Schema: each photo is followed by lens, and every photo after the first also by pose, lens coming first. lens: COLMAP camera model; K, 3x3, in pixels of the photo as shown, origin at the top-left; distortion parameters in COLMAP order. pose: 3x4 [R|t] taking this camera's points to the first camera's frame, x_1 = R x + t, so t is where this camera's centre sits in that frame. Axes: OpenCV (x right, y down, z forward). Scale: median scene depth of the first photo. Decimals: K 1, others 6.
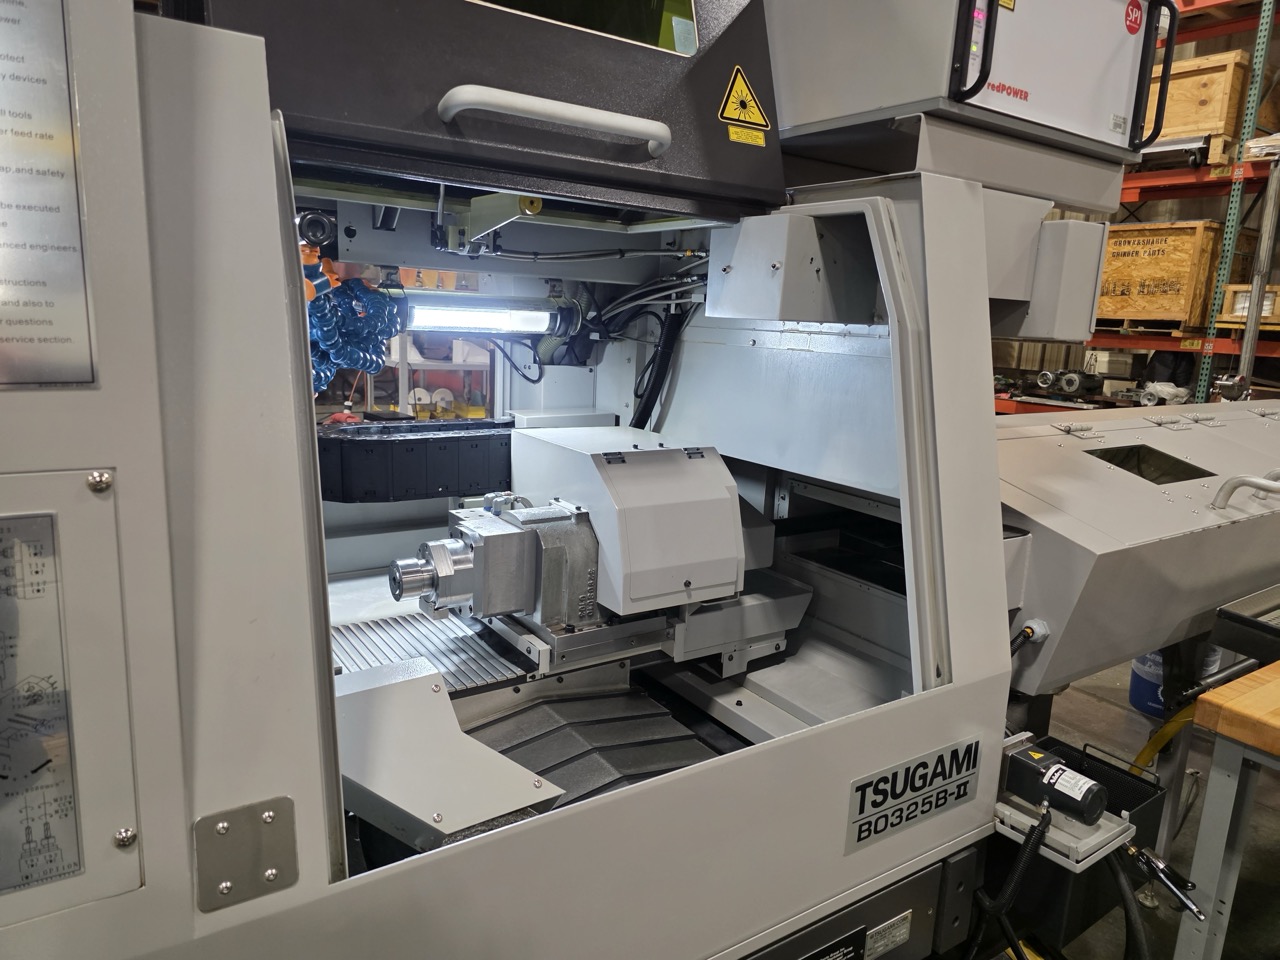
lens RADIAL K [[868.2, 0, 636.8], [0, 868.2, 490.4], [0, 0, 1]] dist [0.028832, -0.036957]
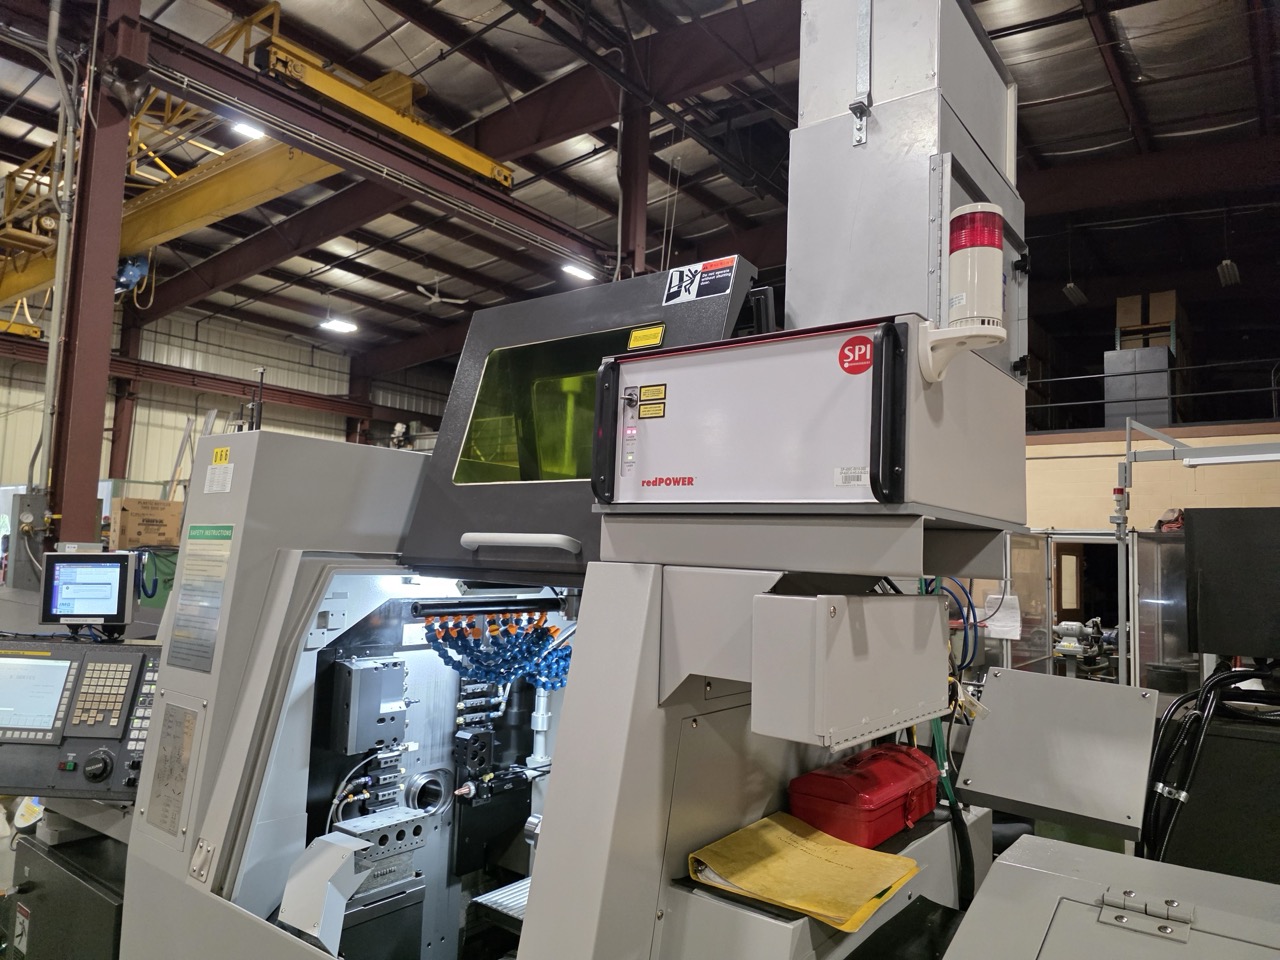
lens RADIAL K [[868.2, 0, 637.3], [0, 868.2, 480.7], [0, 0, 1]] dist [0.028832, -0.036957]
pose [[0.315934, -0.116633, -0.941585, 1.171866], [-0.208208, 0.959702, -0.188739, -0.205695], [0.925654, 0.255675, 0.278919, 0.549977]]
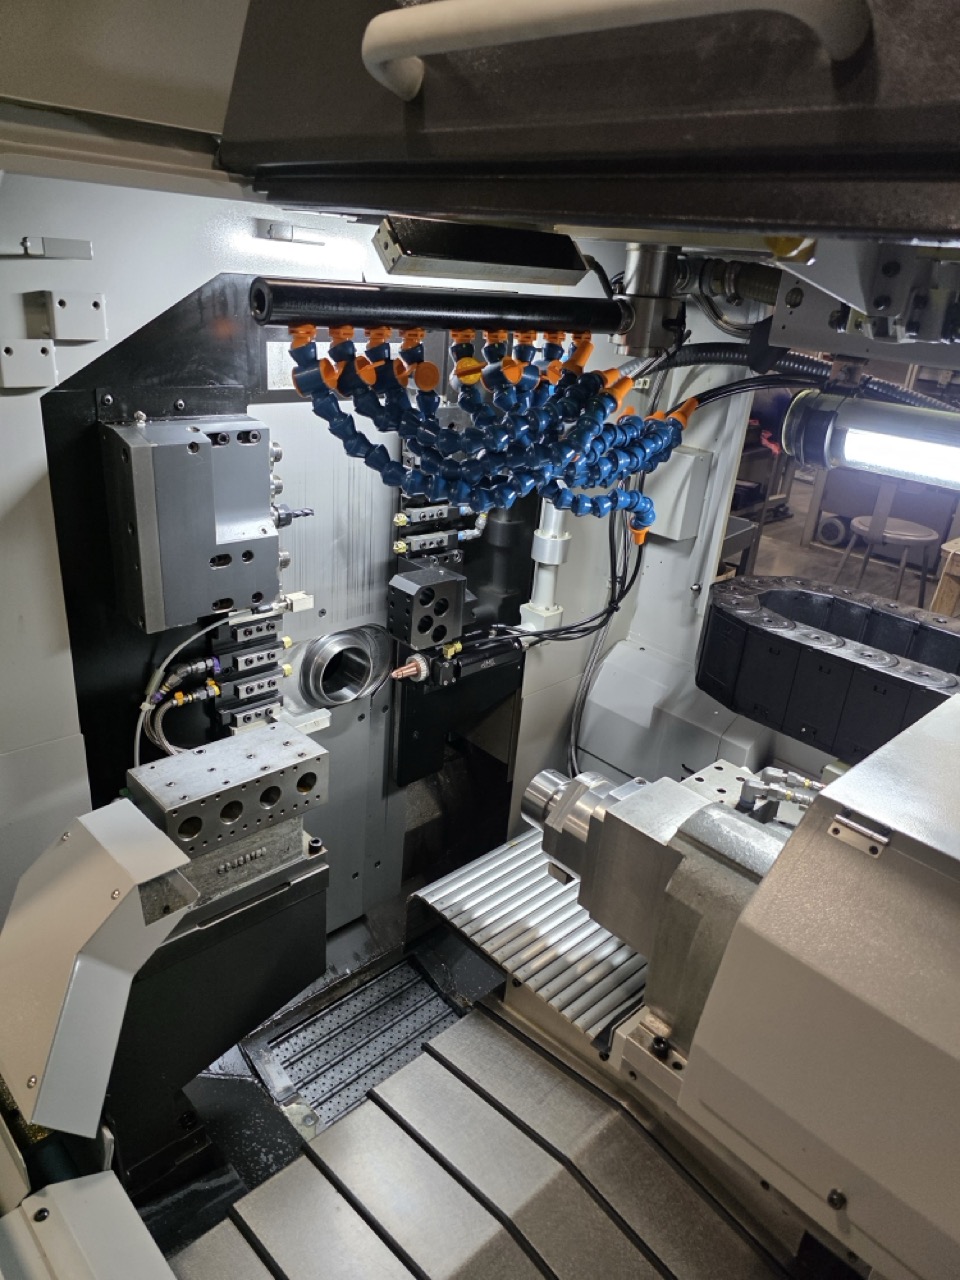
lens RADIAL K [[868.2, 0, 496.1], [0, 868.2, 660.1], [0, 0, 1]] dist [0.028832, -0.036957]
pose [[0.186099, 0.374677, -0.908286, 0.306947], [-0.270490, 0.908251, 0.319242, -0.205929], [0.944565, 0.186272, 0.270371, 0.692689]]
